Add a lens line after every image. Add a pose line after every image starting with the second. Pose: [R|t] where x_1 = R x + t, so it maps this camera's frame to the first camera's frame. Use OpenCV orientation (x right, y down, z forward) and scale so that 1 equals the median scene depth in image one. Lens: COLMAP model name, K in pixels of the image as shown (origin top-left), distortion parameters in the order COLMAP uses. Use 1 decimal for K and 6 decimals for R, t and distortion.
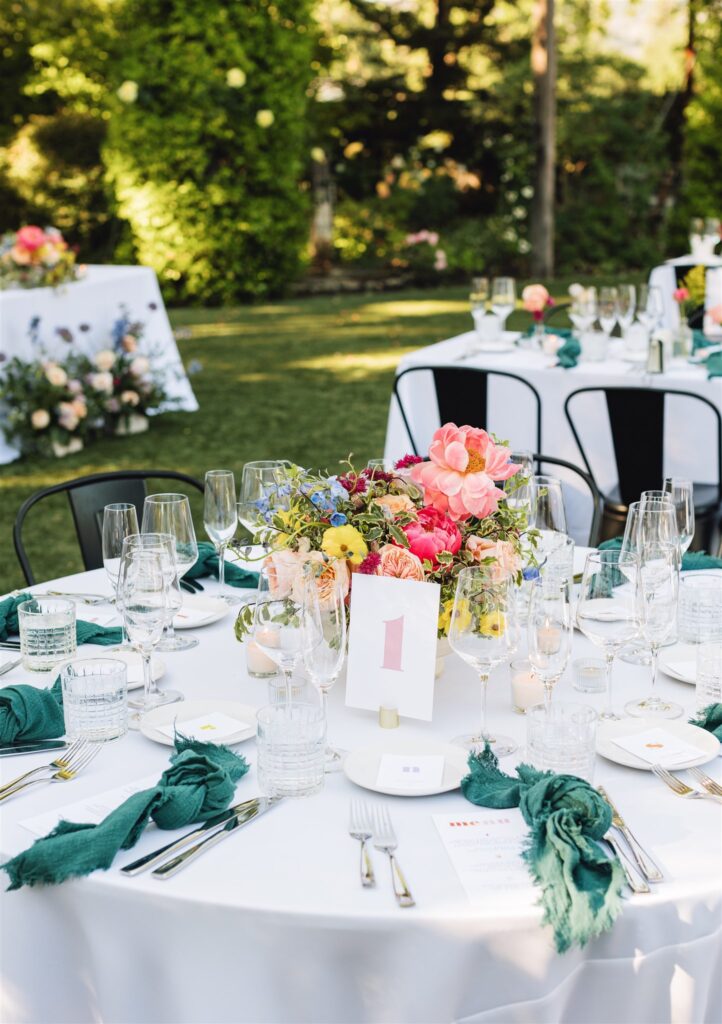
lens RADIAL K [[1633.8, 0, 361.0], [0, 1633.8, 512.0], [0, 0, 1]] dist [0.007680, -0.047655]
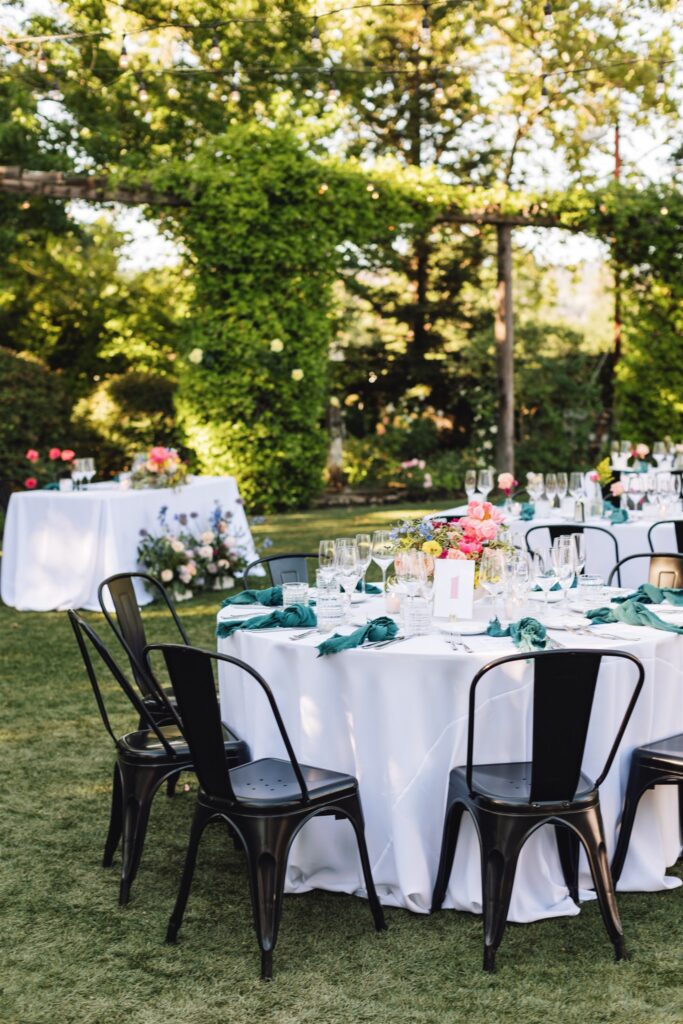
lens RADIAL K [[1586.0, 0, 319.2], [0, 1586.0, 510.6], [0, 0, 1]] dist [-0.010865, 0.062779]
pose [[0.999976, -0.004049, -0.005556, -0.033643], [0.003162, 0.988492, -0.151238, 0.065337], [0.006105, 0.151216, 0.988482, -0.265787]]
